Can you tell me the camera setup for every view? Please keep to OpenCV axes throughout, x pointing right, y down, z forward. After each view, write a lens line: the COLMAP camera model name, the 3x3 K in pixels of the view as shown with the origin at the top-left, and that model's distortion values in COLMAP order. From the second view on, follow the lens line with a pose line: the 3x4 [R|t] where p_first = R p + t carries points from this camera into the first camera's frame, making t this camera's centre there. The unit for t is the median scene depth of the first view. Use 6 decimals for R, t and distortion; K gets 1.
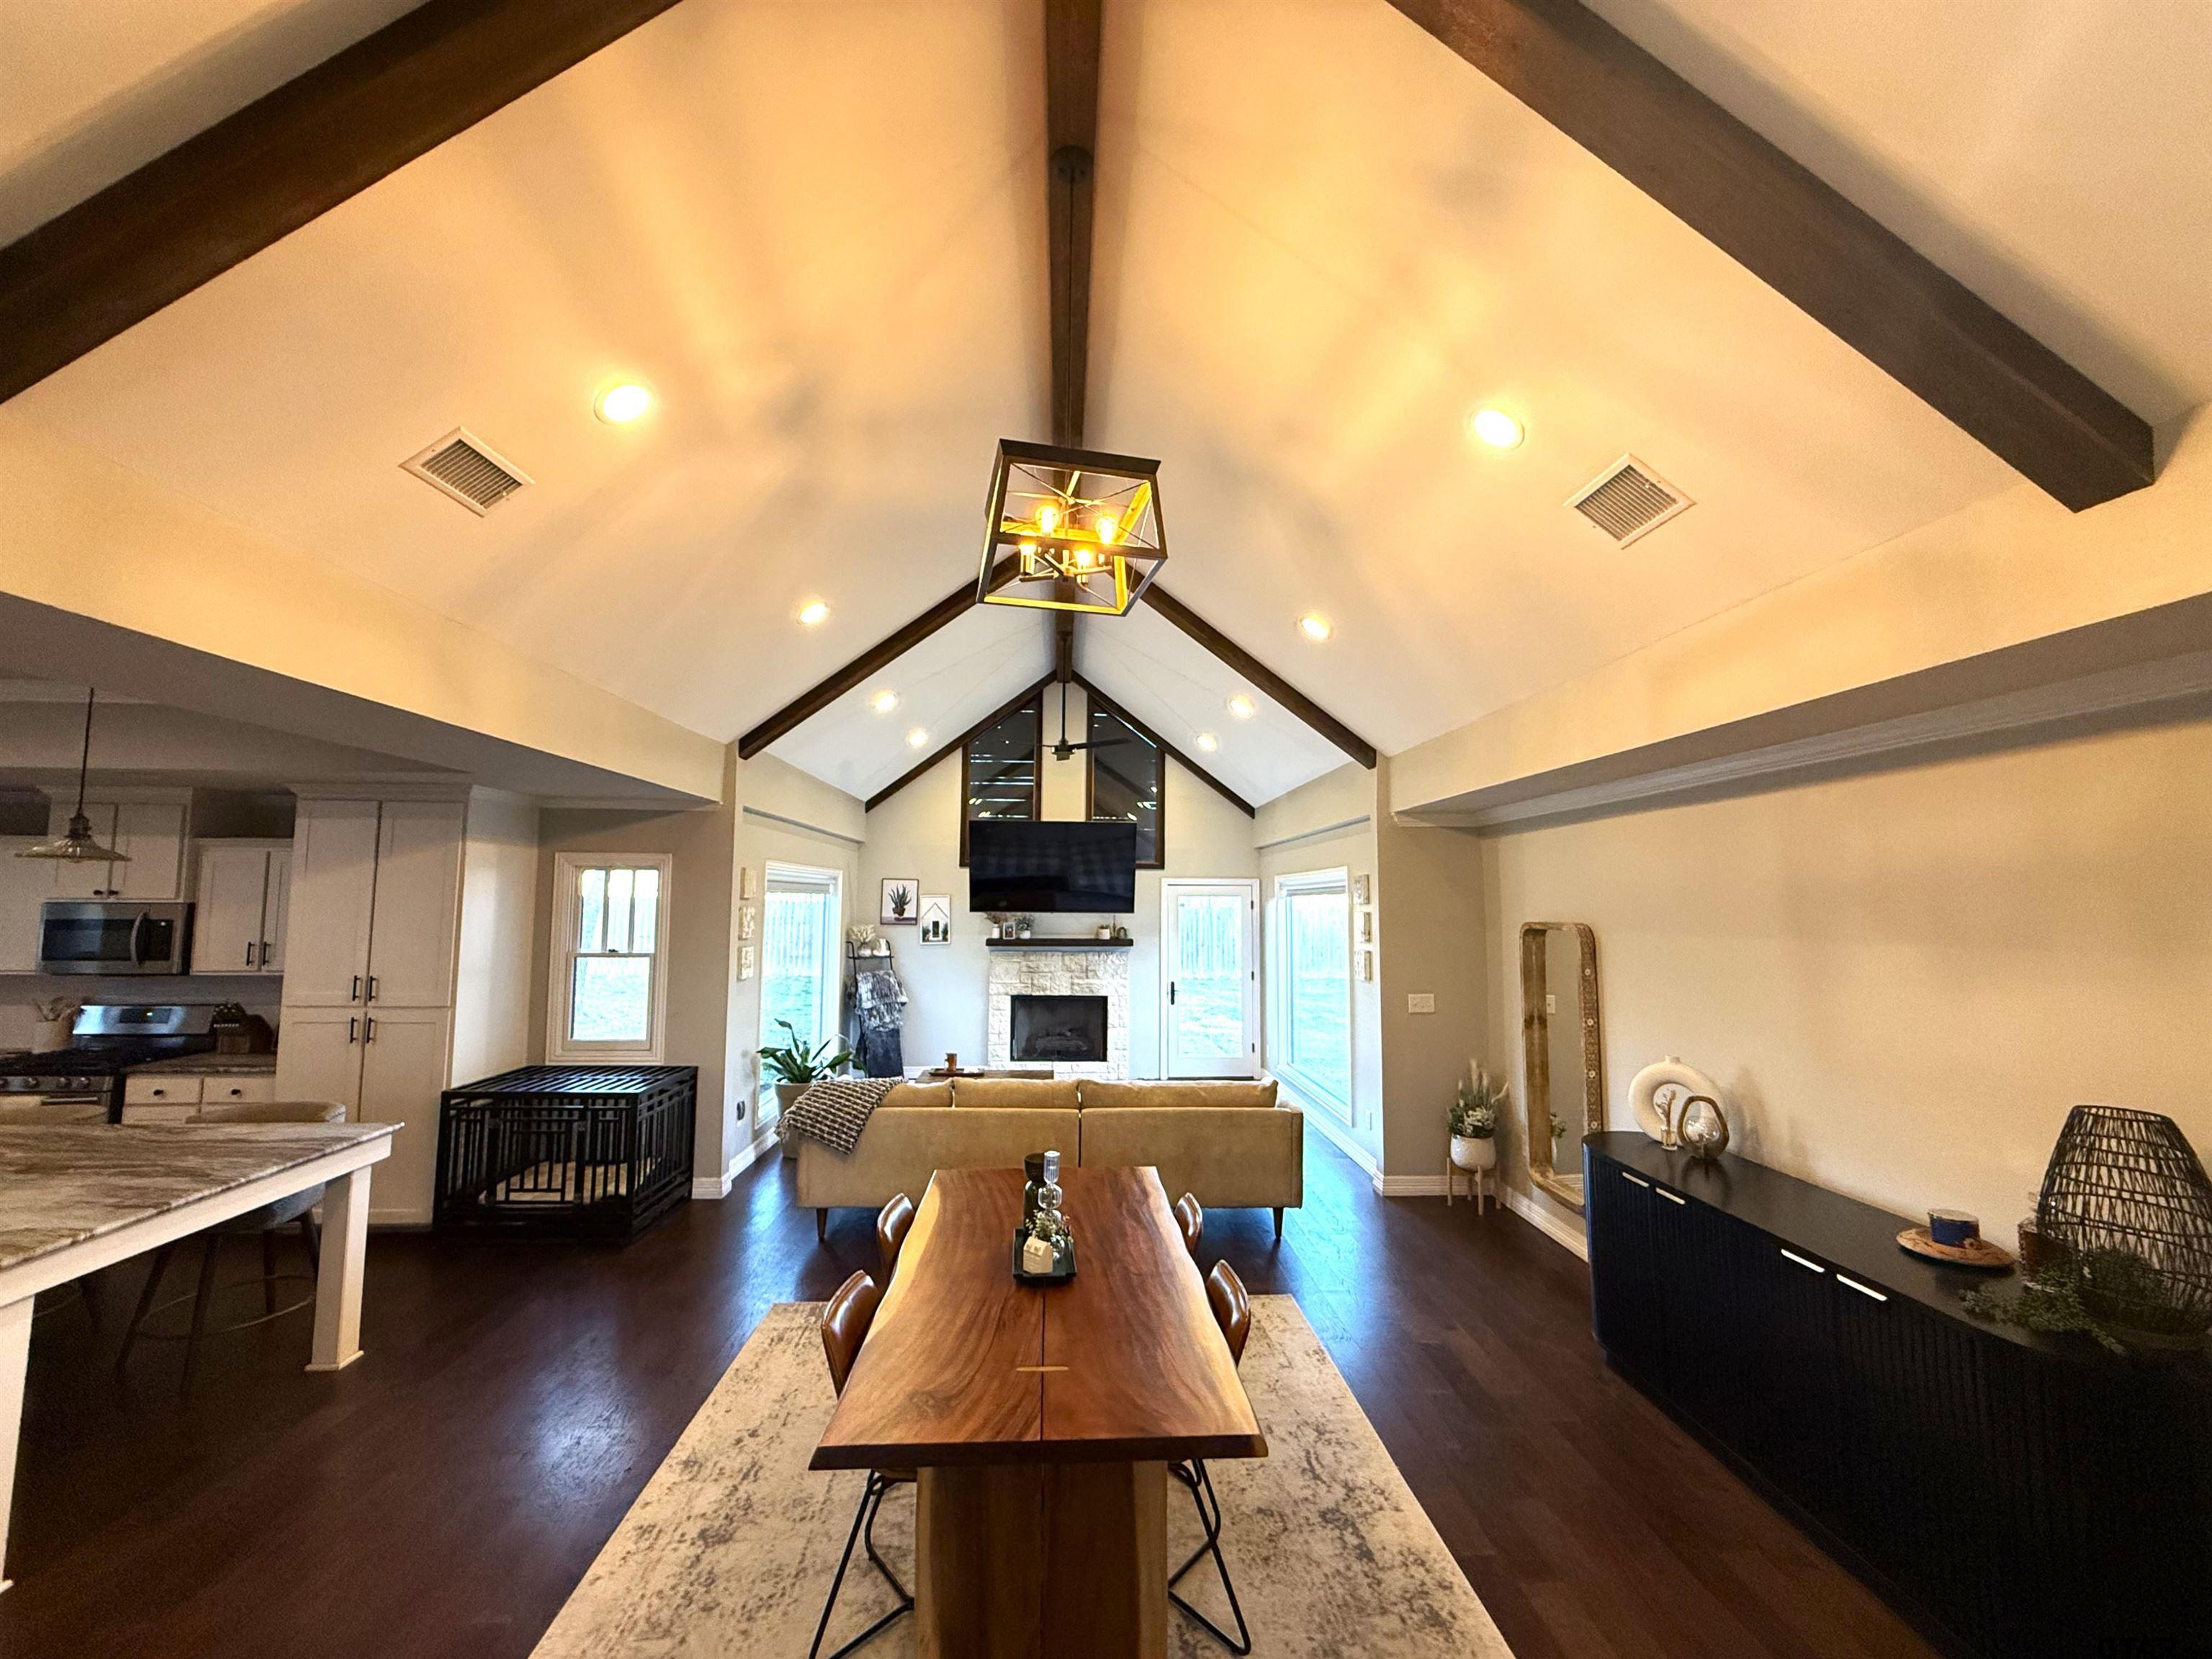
lens RADIAL K [[877.5, 0, 1098.9], [0, 877.5, 826.8], [0, 0, 1]] dist [-0.001531, -0.000001]
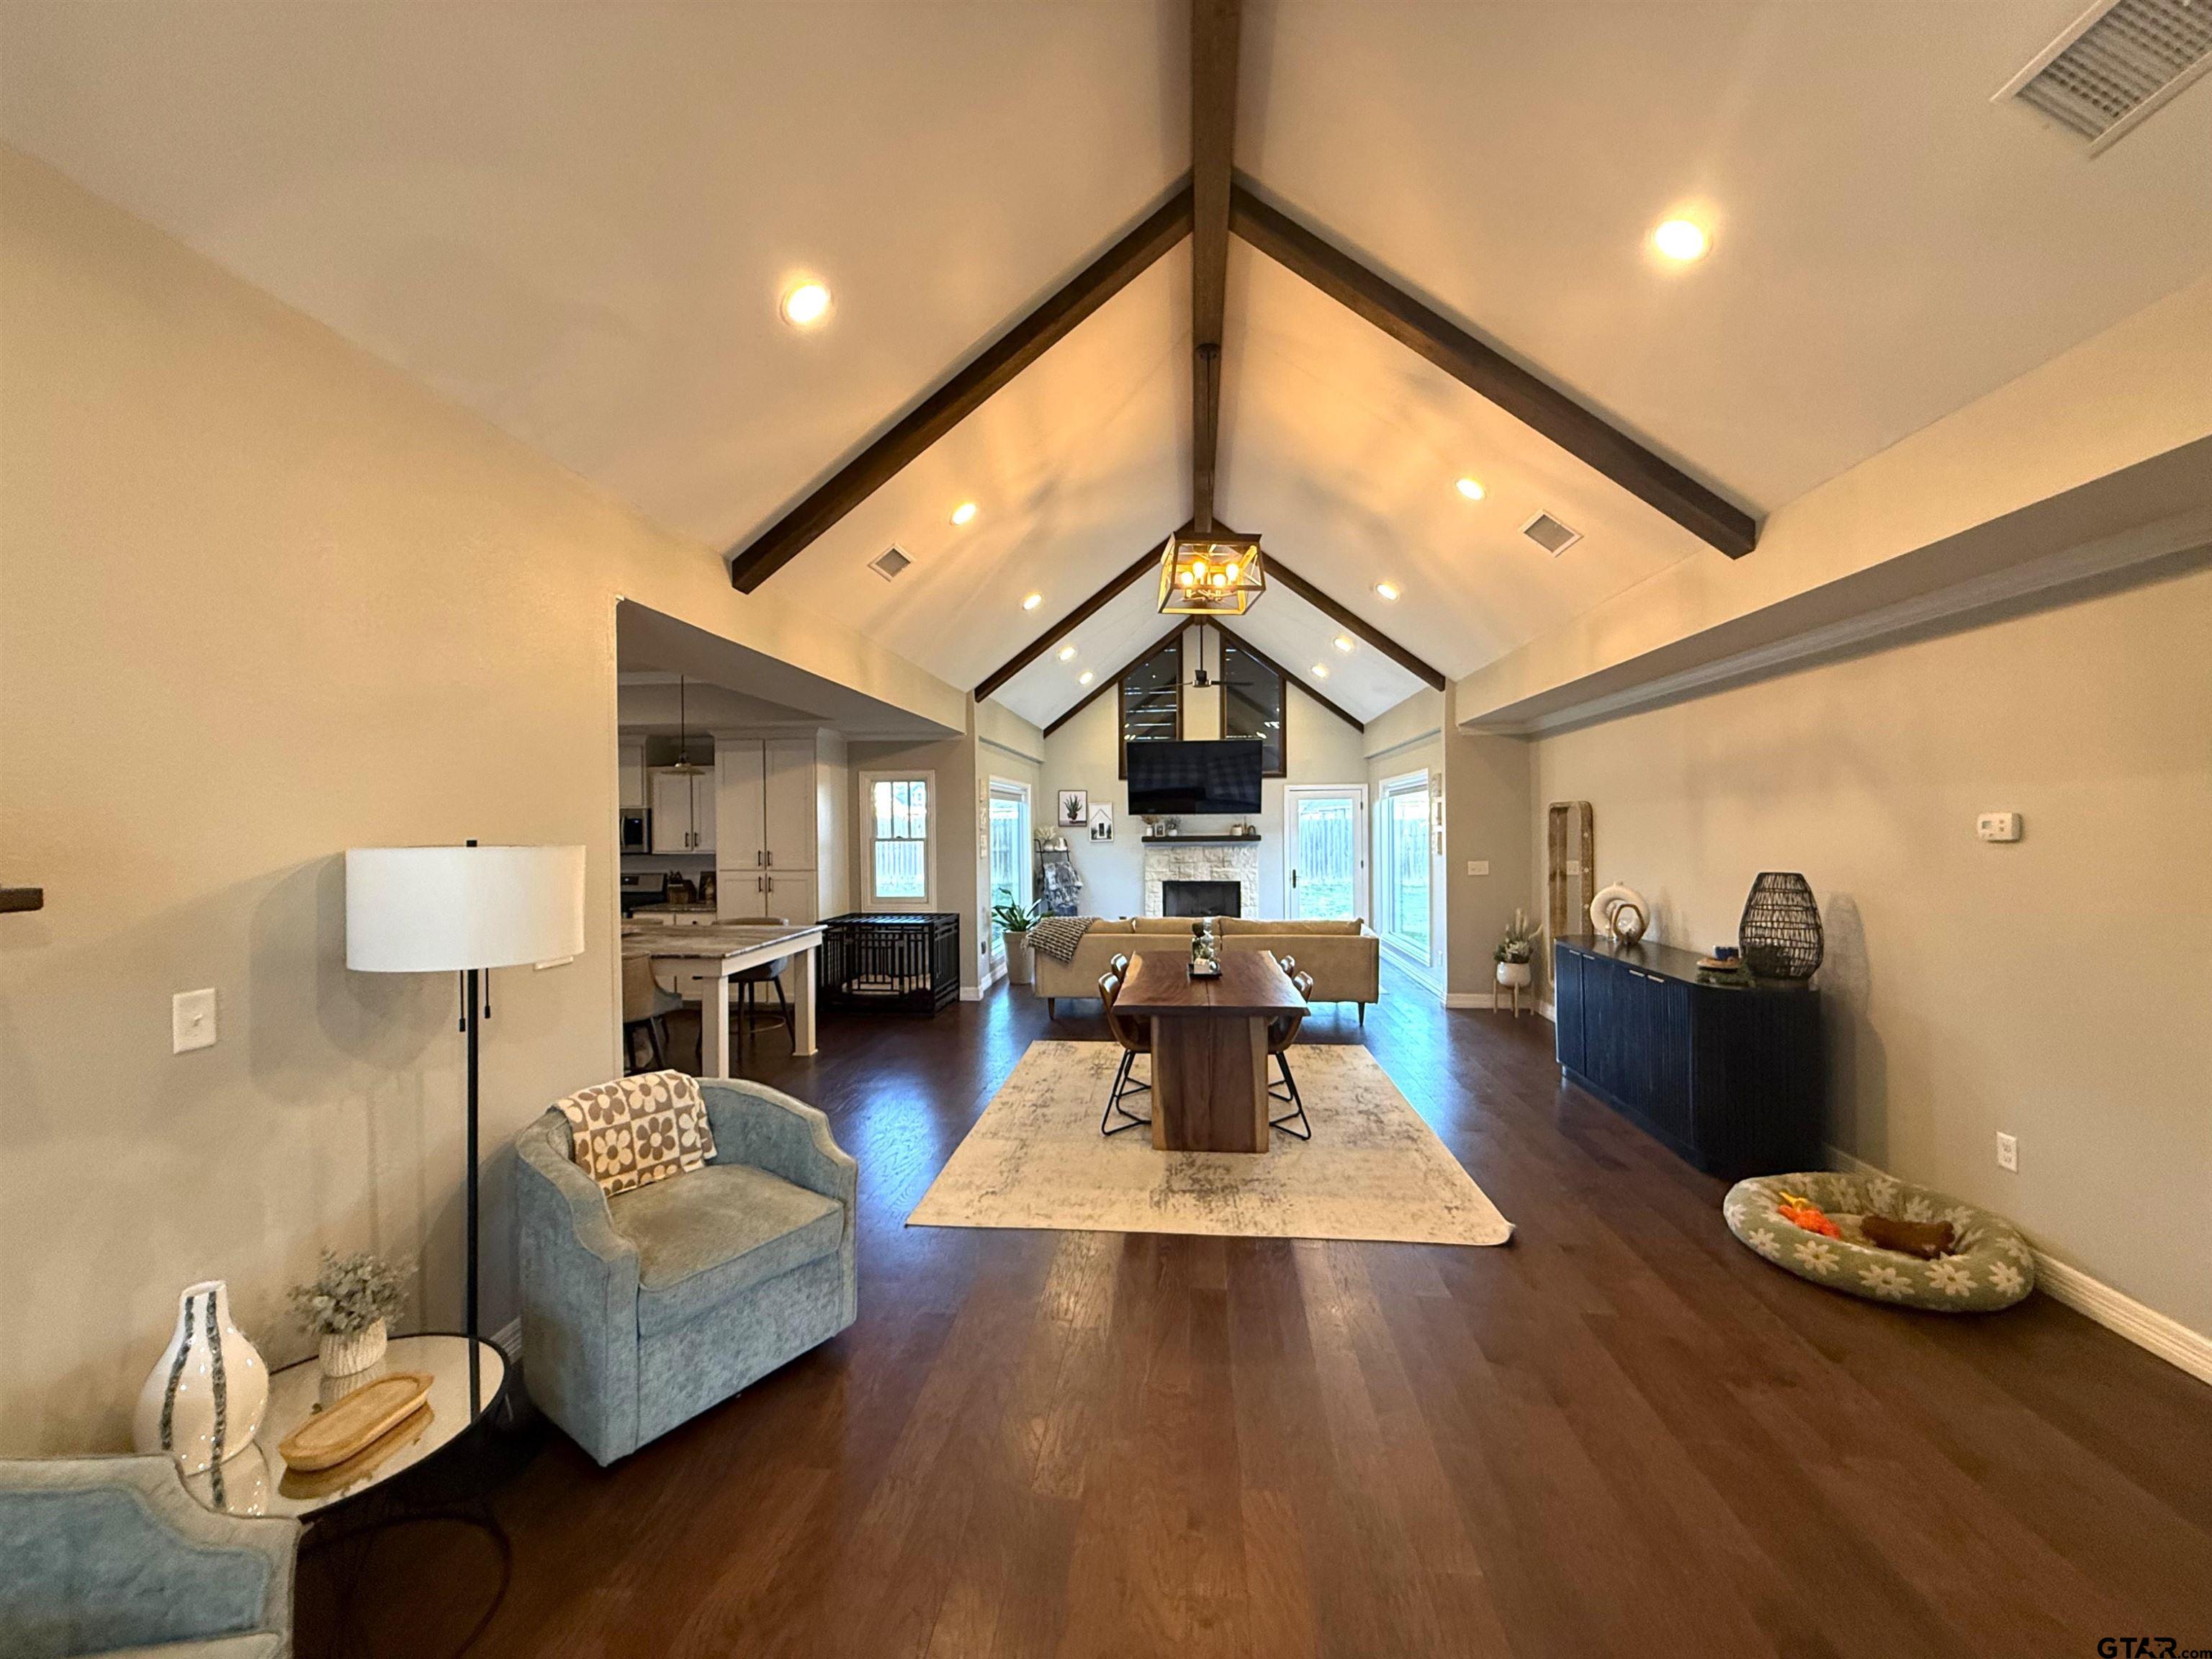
lens RADIAL K [[889.4, 0, 1097.3], [0, 889.4, 828.1], [0, 0, 1]] dist [-0.000617, 0.000121]
pose [[0.988386, -0.016269, -0.151093, 0.001264], [0.029468, 0.995899, 0.085539, 0.009106], [0.149082, -0.088998, 0.984812, -0.461509]]
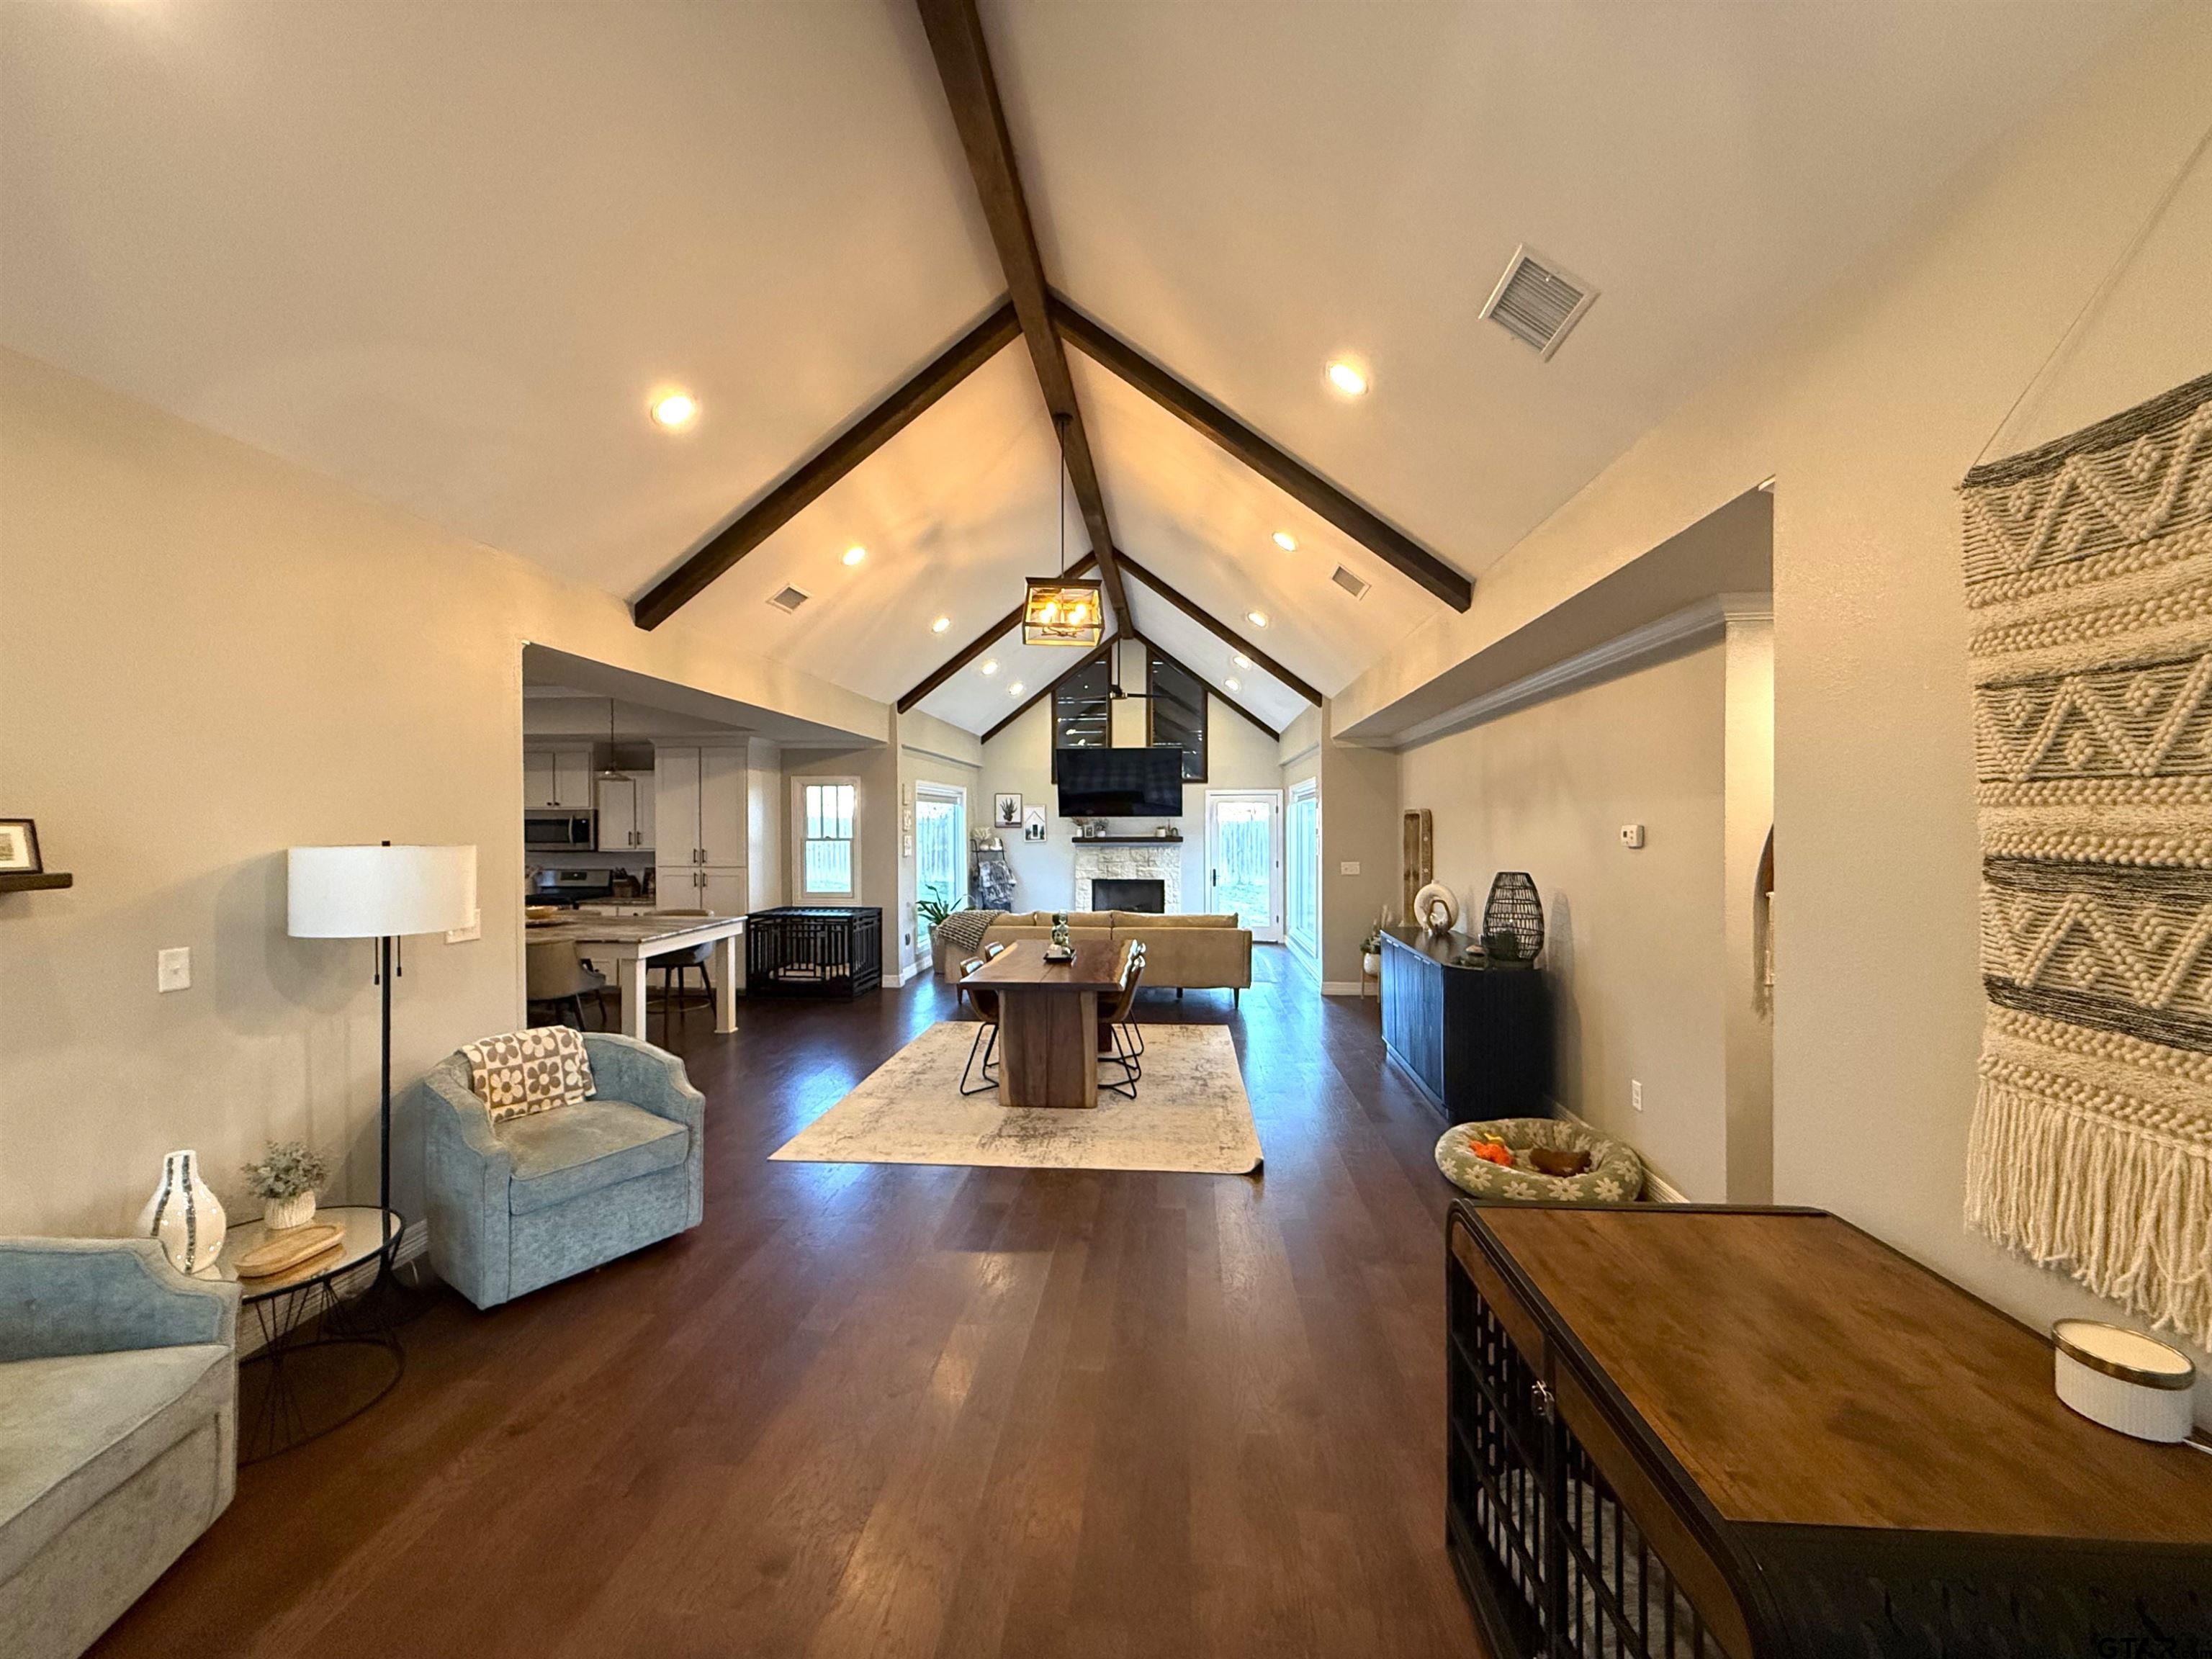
lens RADIAL K [[893.6, 0, 1100.7], [0, 893.6, 827.4], [0, 0, 1]] dist [0.000531, -0.000508]
pose [[0.990361, -0.010866, -0.138080, 0.181402], [0.022883, 0.996054, 0.085743, -0.005421], [0.136604, -0.088077, 0.986703, -0.594036]]
